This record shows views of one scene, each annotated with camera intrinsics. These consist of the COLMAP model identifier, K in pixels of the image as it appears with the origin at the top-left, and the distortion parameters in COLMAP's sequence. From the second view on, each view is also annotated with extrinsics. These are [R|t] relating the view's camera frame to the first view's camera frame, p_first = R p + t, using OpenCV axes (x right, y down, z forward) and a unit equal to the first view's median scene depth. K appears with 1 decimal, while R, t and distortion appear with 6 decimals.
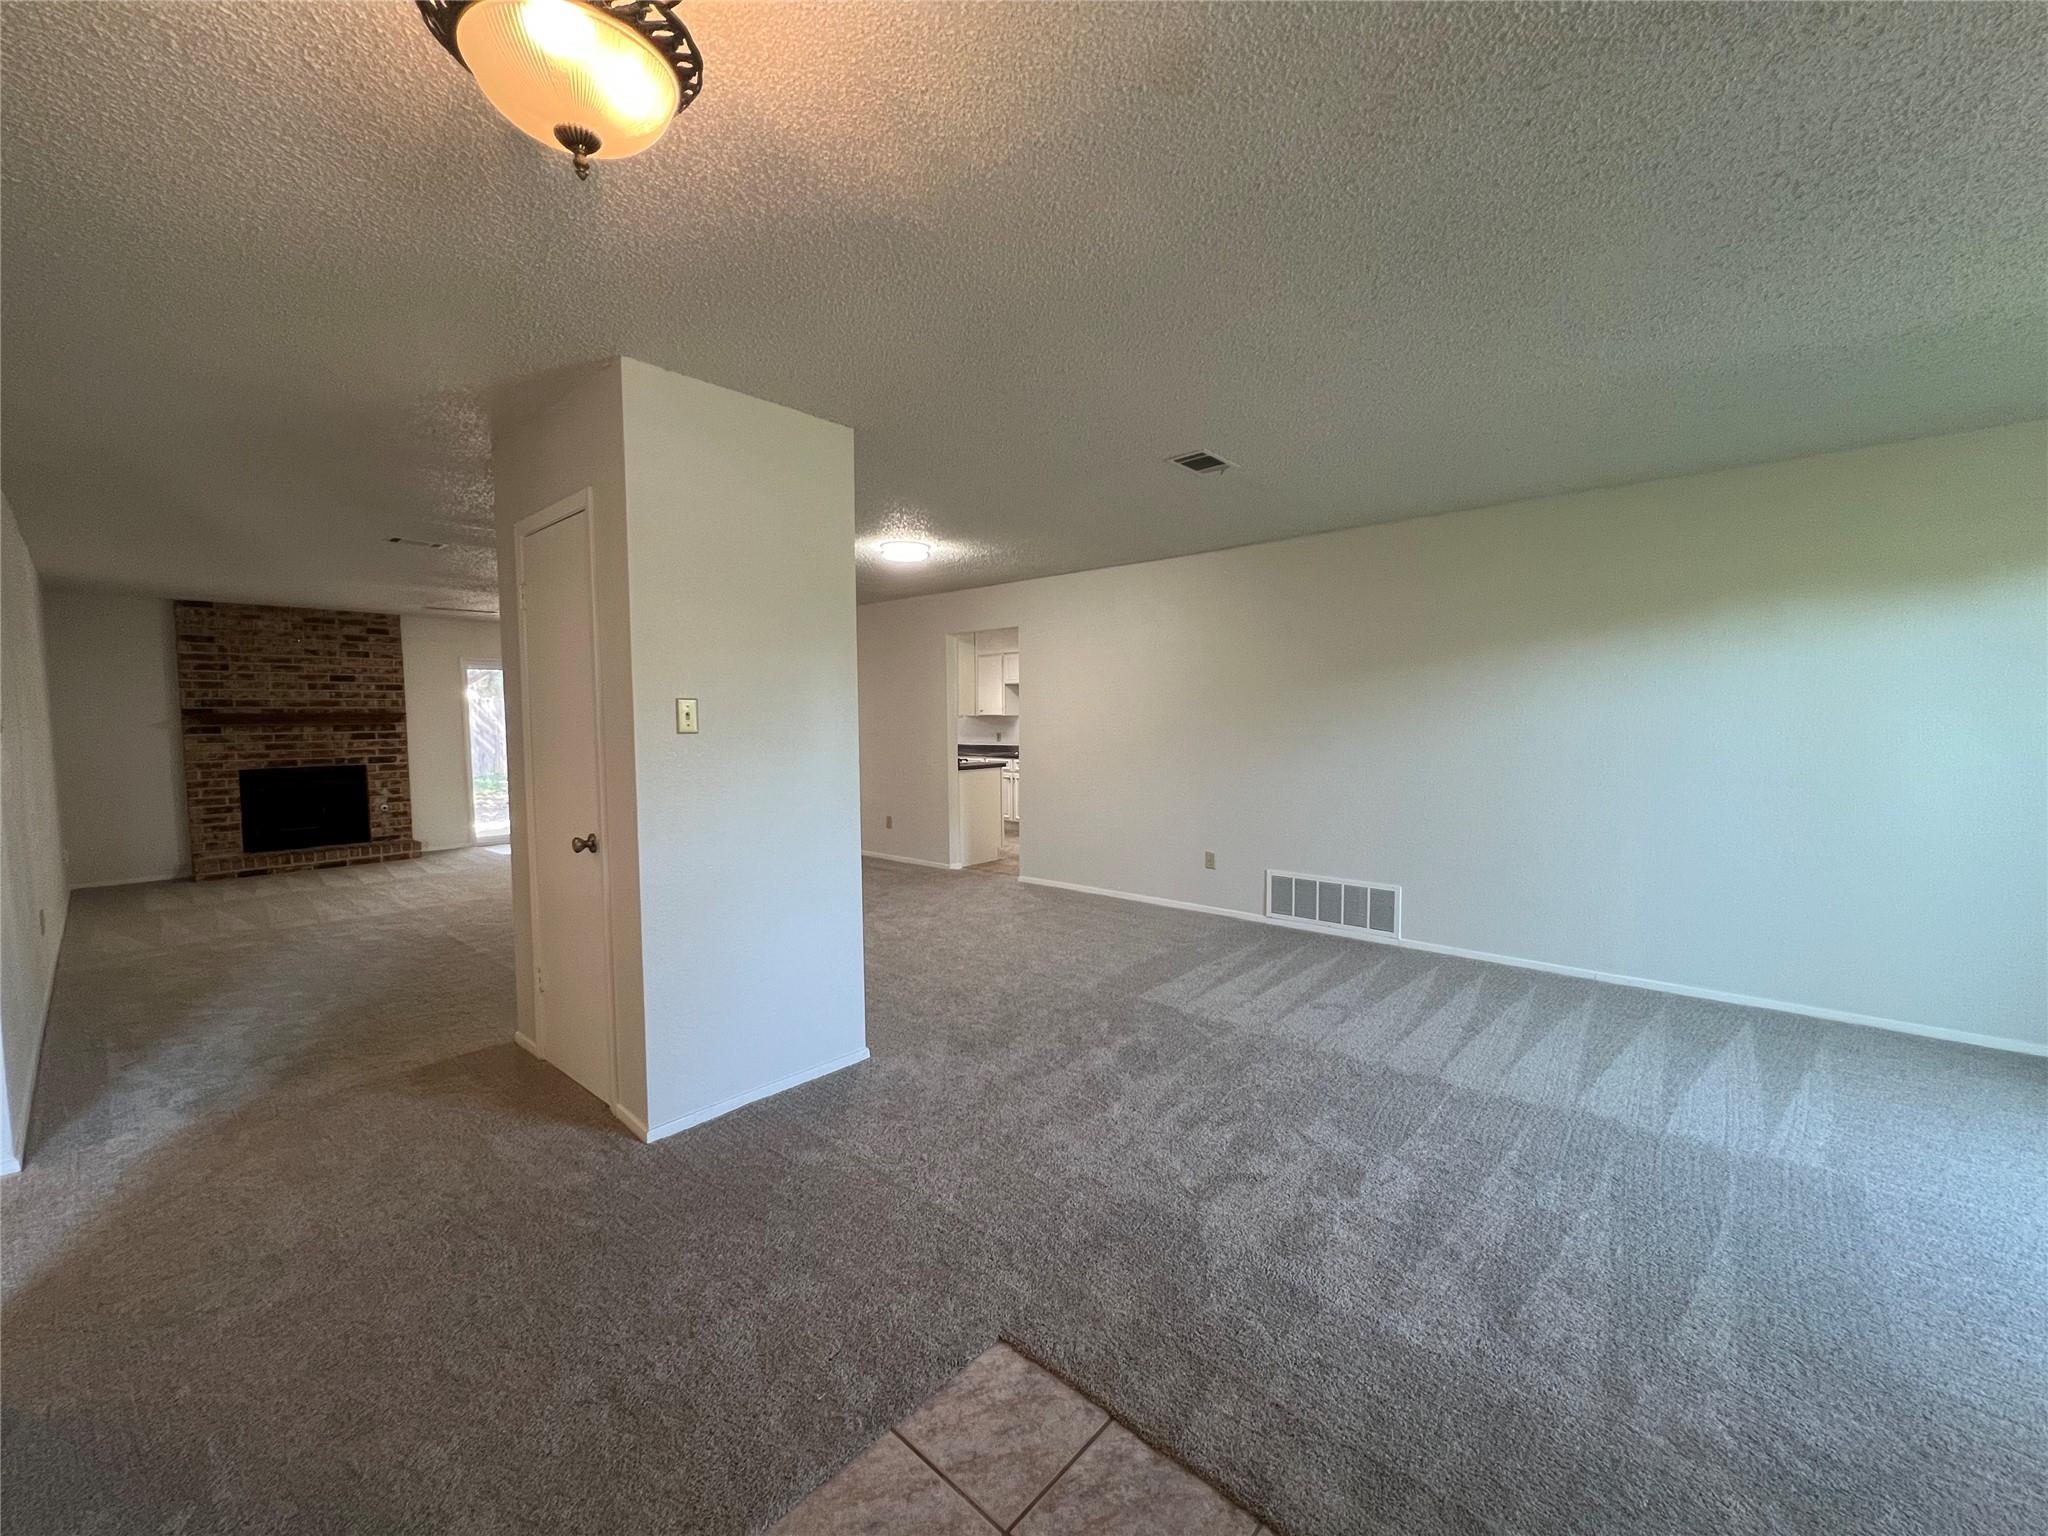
lens RADIAL K [[821.4, 0, 1024.0], [0, 821.4, 768.0], [0, 0, 1]] dist [-0.001573, 0.002819]
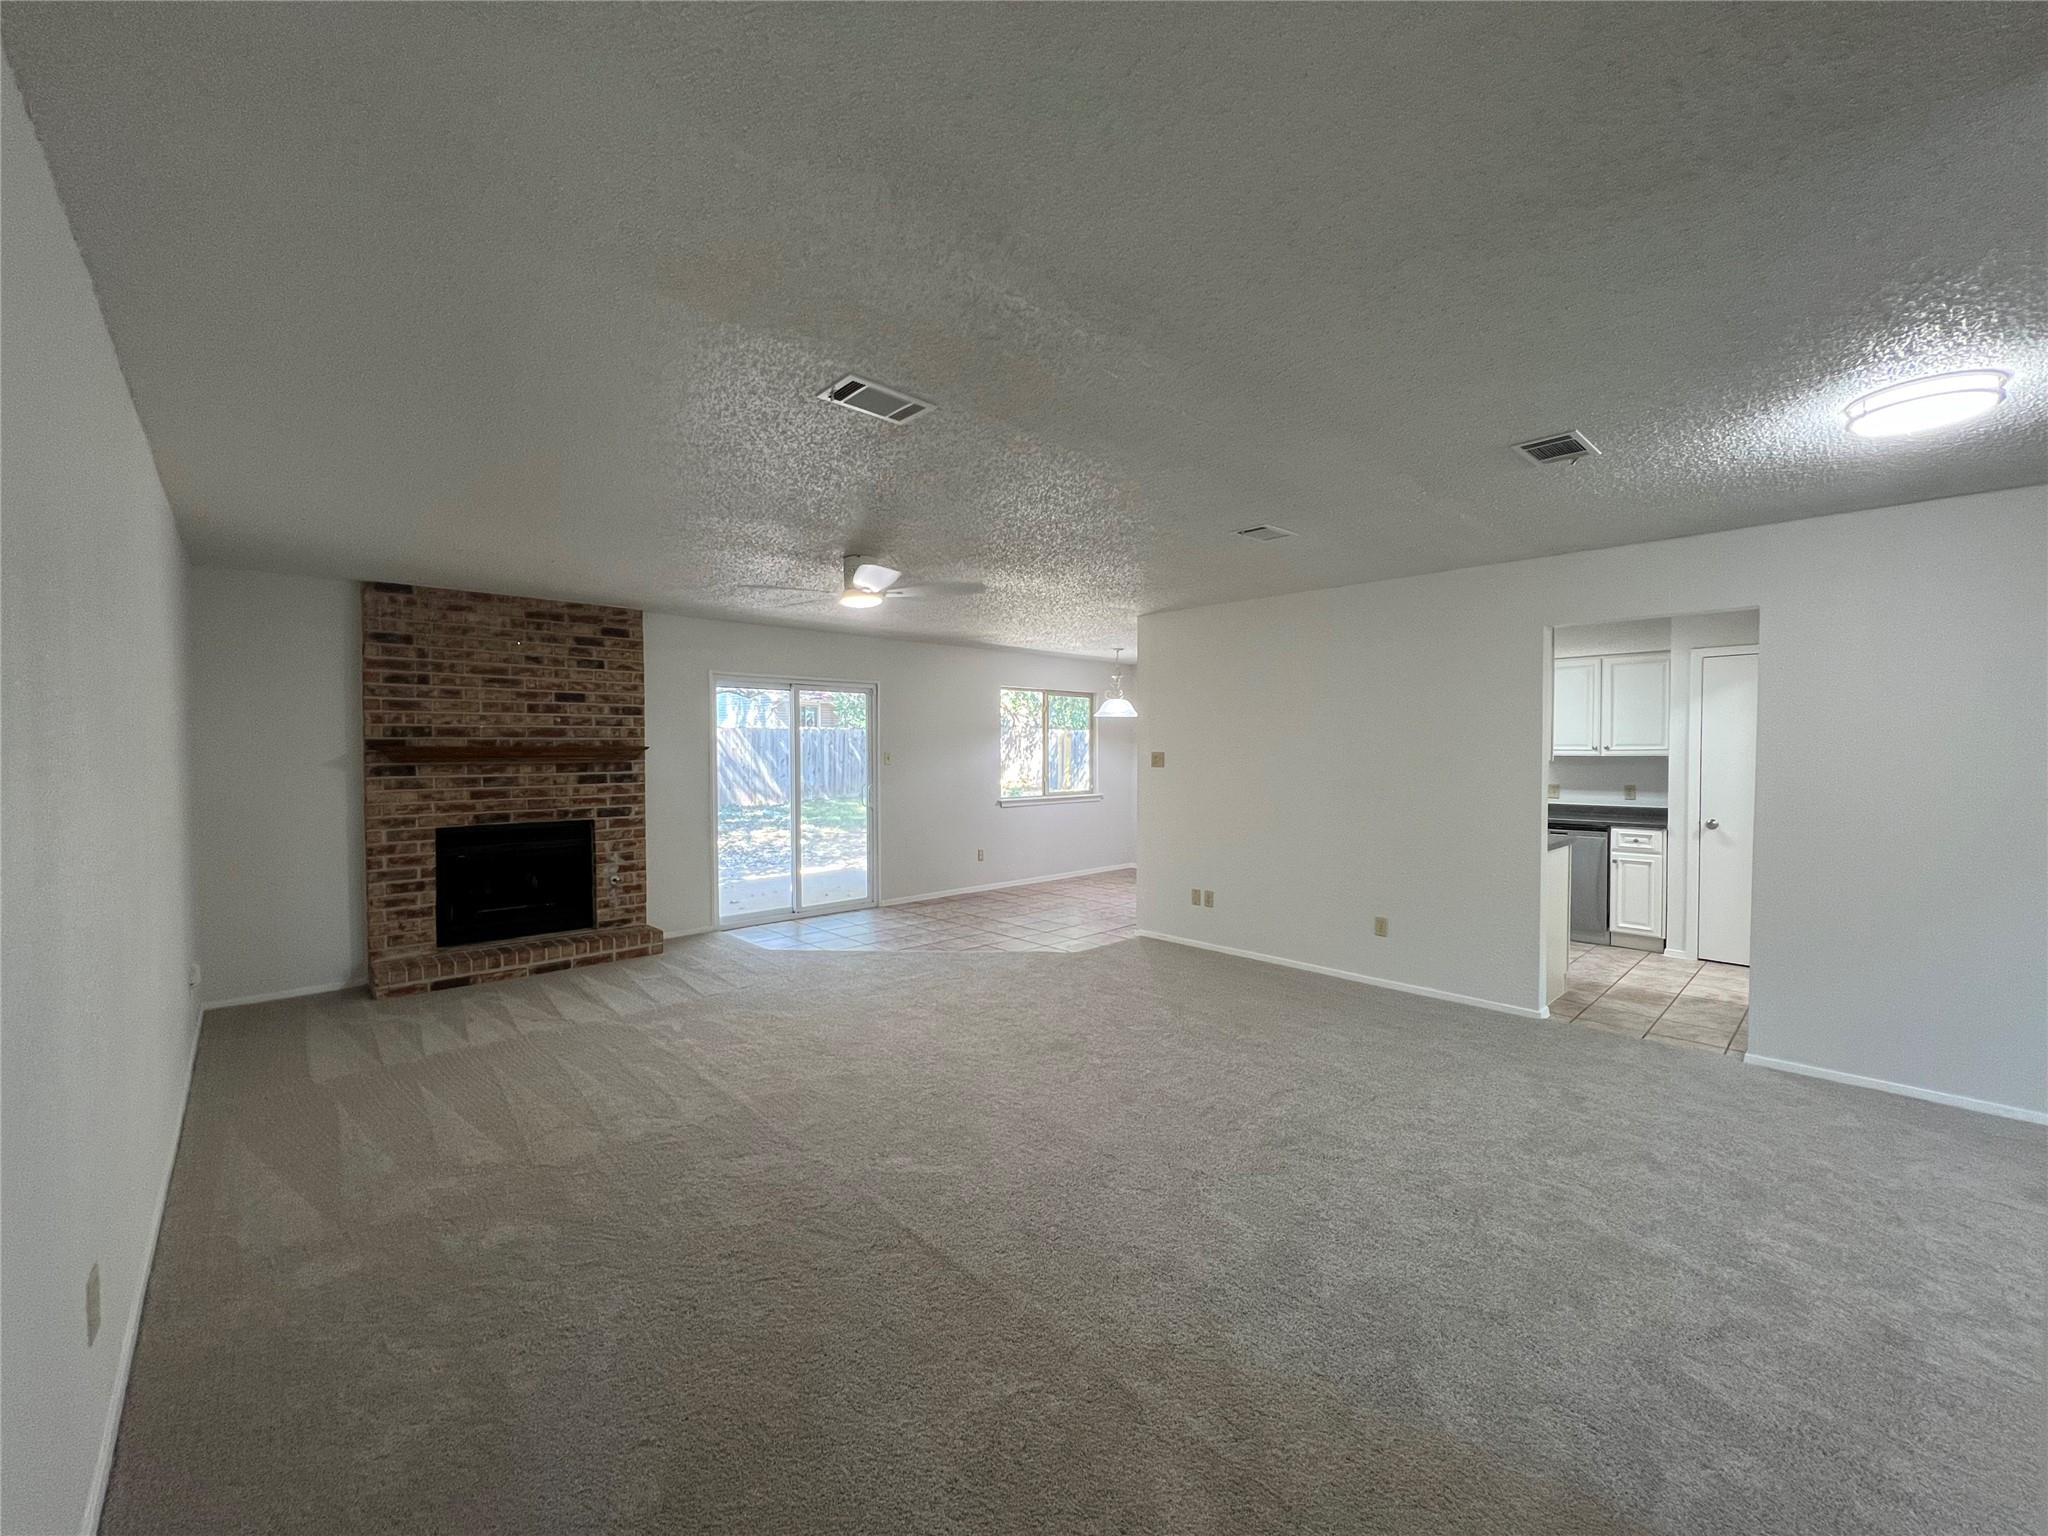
lens RADIAL K [[821.4, 0, 1024.0], [0, 821.4, 768.0], [0, 0, 1]] dist [-0.001573, 0.002819]
pose [[0.995749, 0.007615, -0.091794, -0.383278], [-0.011436, 0.999087, -0.041171, -0.024270], [0.091397, 0.042046, 0.994927, 0.342208]]
